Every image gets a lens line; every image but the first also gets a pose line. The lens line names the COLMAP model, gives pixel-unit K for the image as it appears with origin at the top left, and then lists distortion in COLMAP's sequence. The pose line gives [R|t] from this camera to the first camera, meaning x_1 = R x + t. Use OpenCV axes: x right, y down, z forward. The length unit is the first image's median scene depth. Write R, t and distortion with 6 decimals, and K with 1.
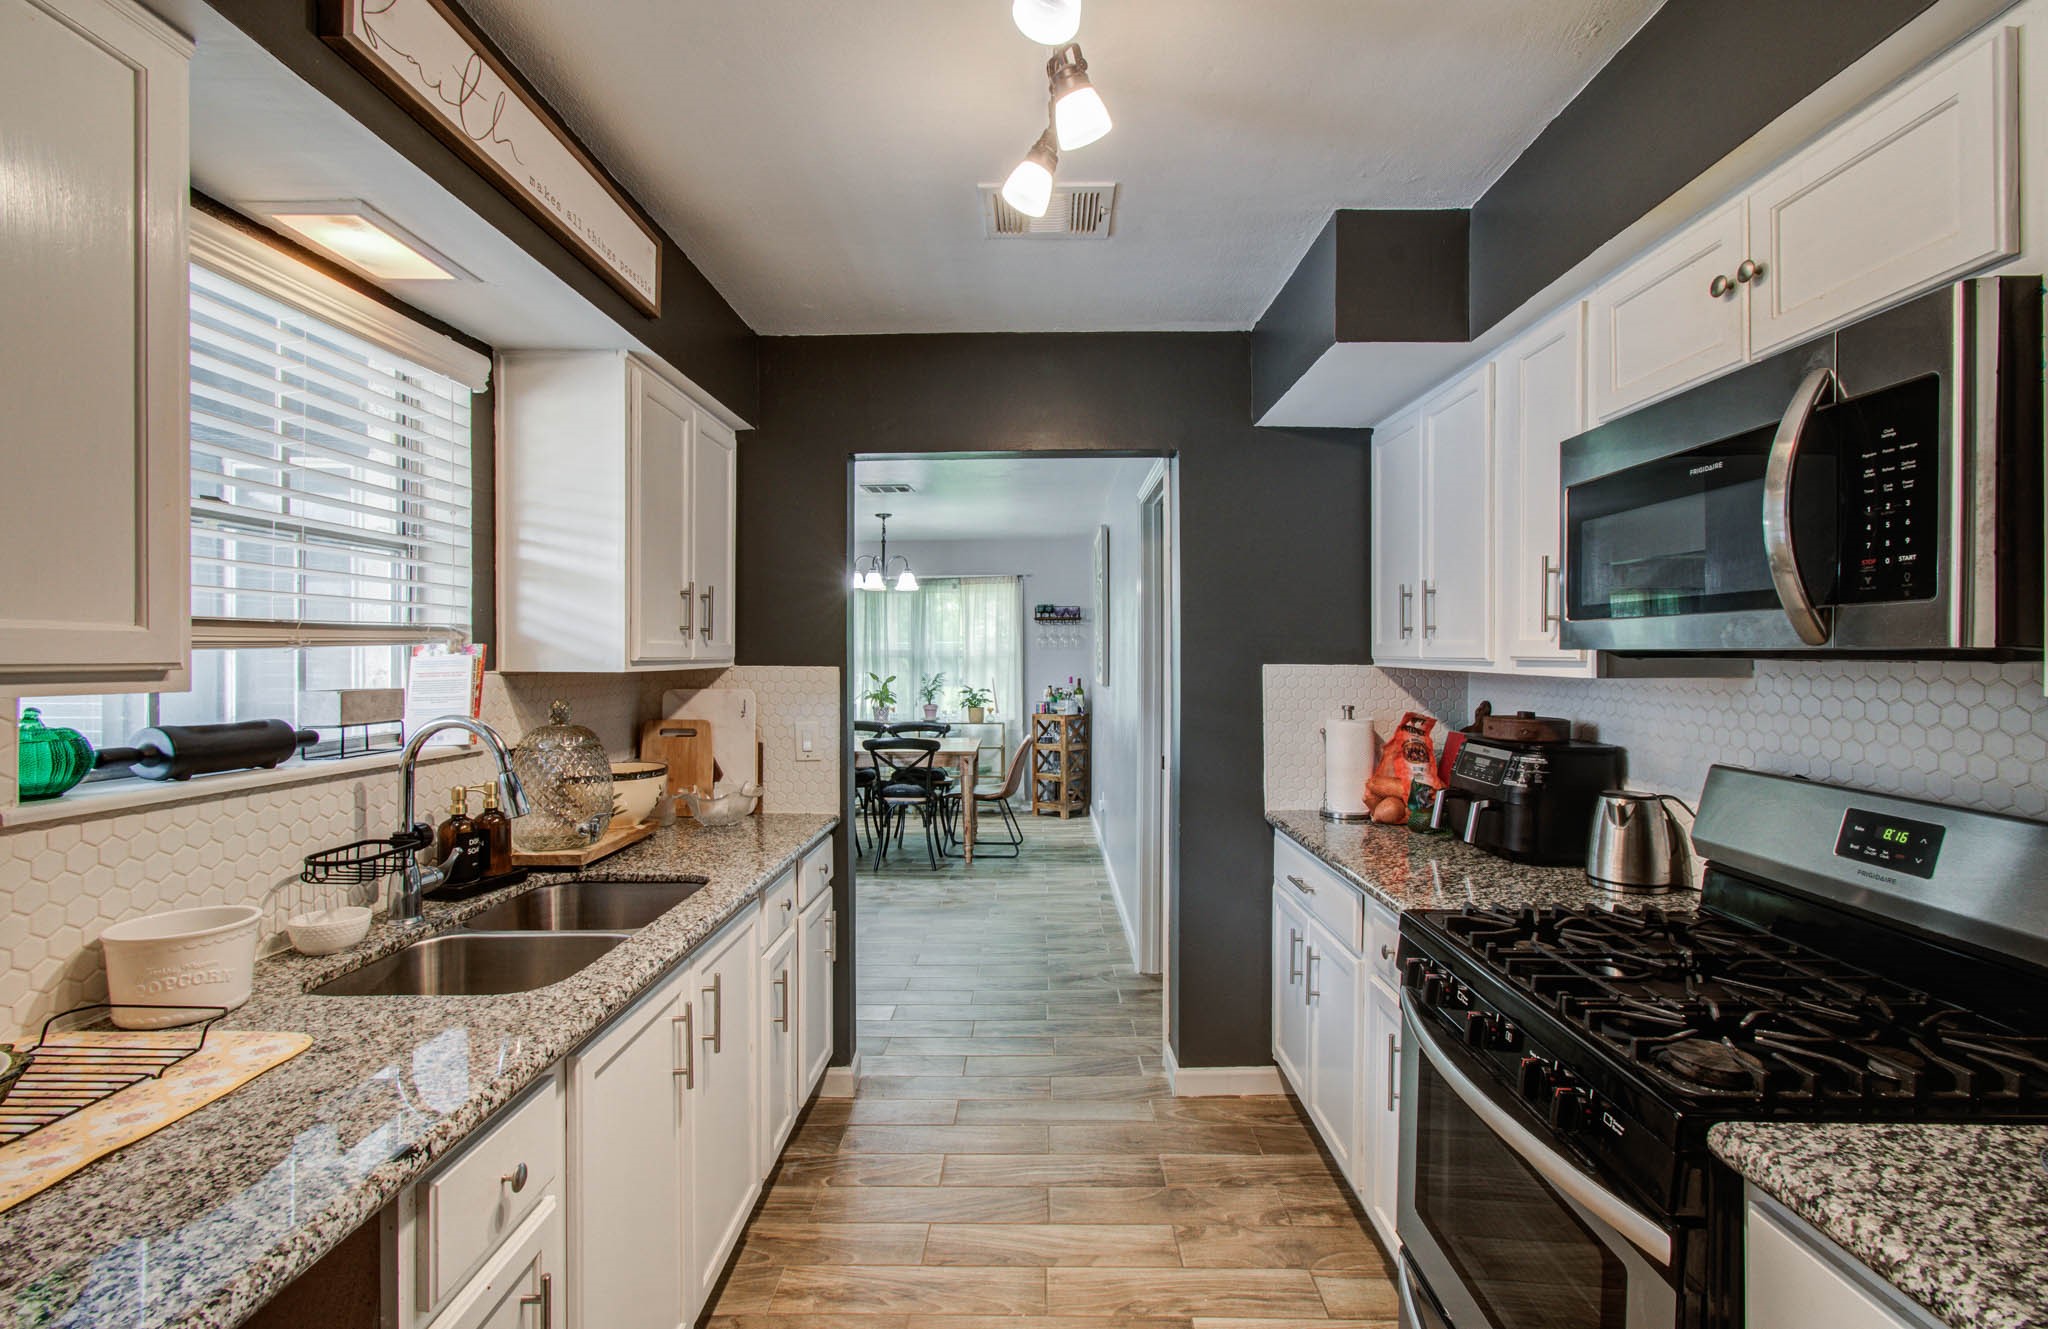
lens RADIAL K [[926.8, 0, 1024.0], [0, 926.8, 664.5], [0, 0, 1]] dist [0.019407, 0.028259]
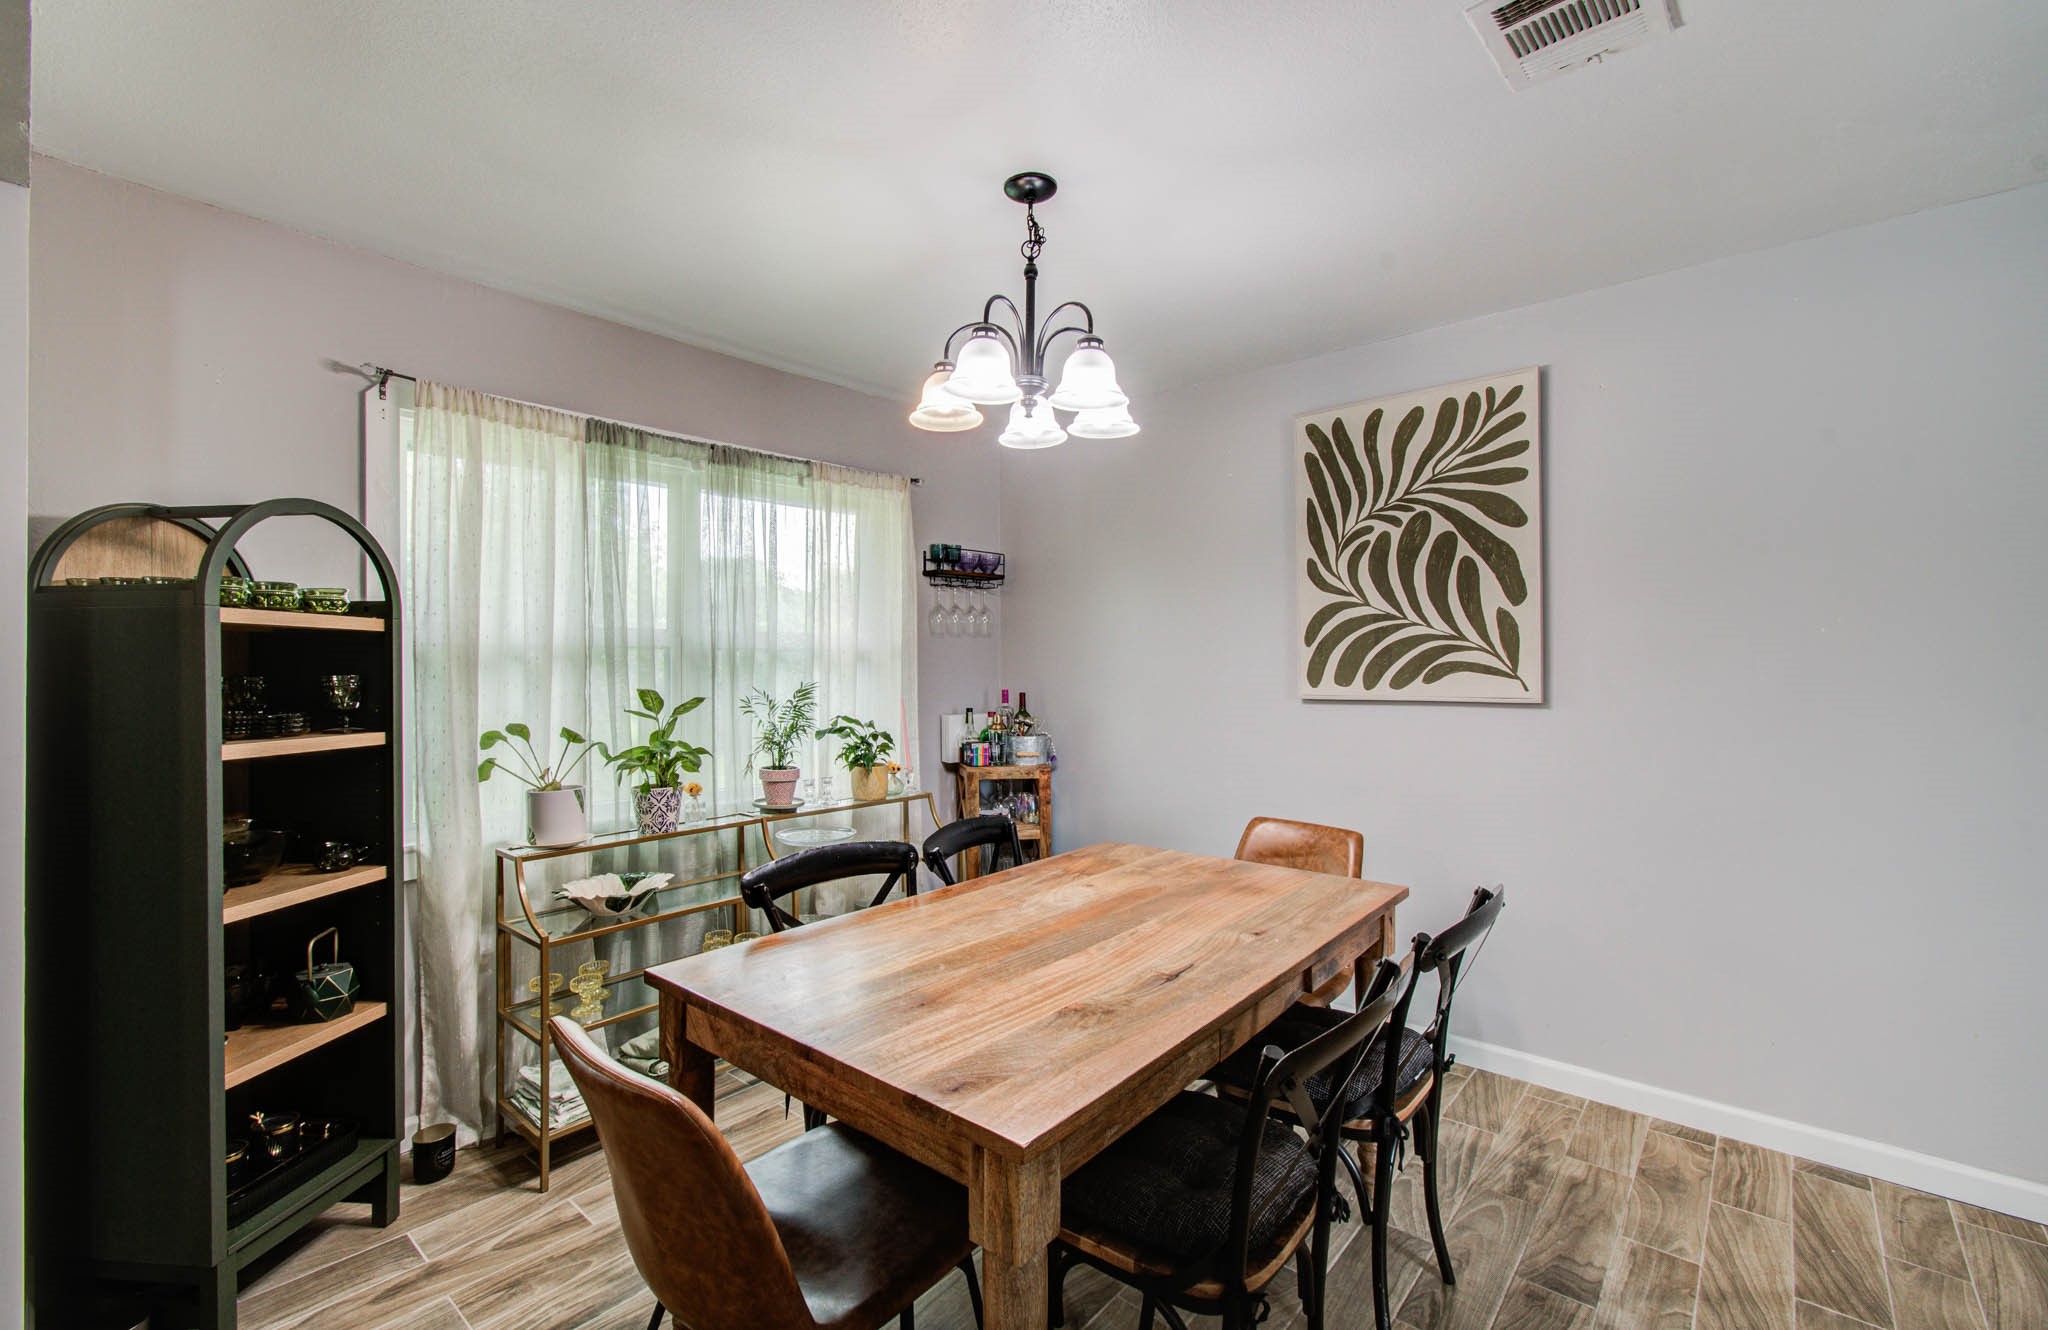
lens RADIAL K [[886.3, 0, 1024.0], [0, 886.3, 665.0], [0, 0, 1]] dist [-0.002416, 0.000514]
pose [[0.638841, -0.007822, 0.769299, -1.149960], [0.012675, 0.999920, -0.000358, 0.006068], [-0.769234, 0.009980, 0.638889, 2.418553]]
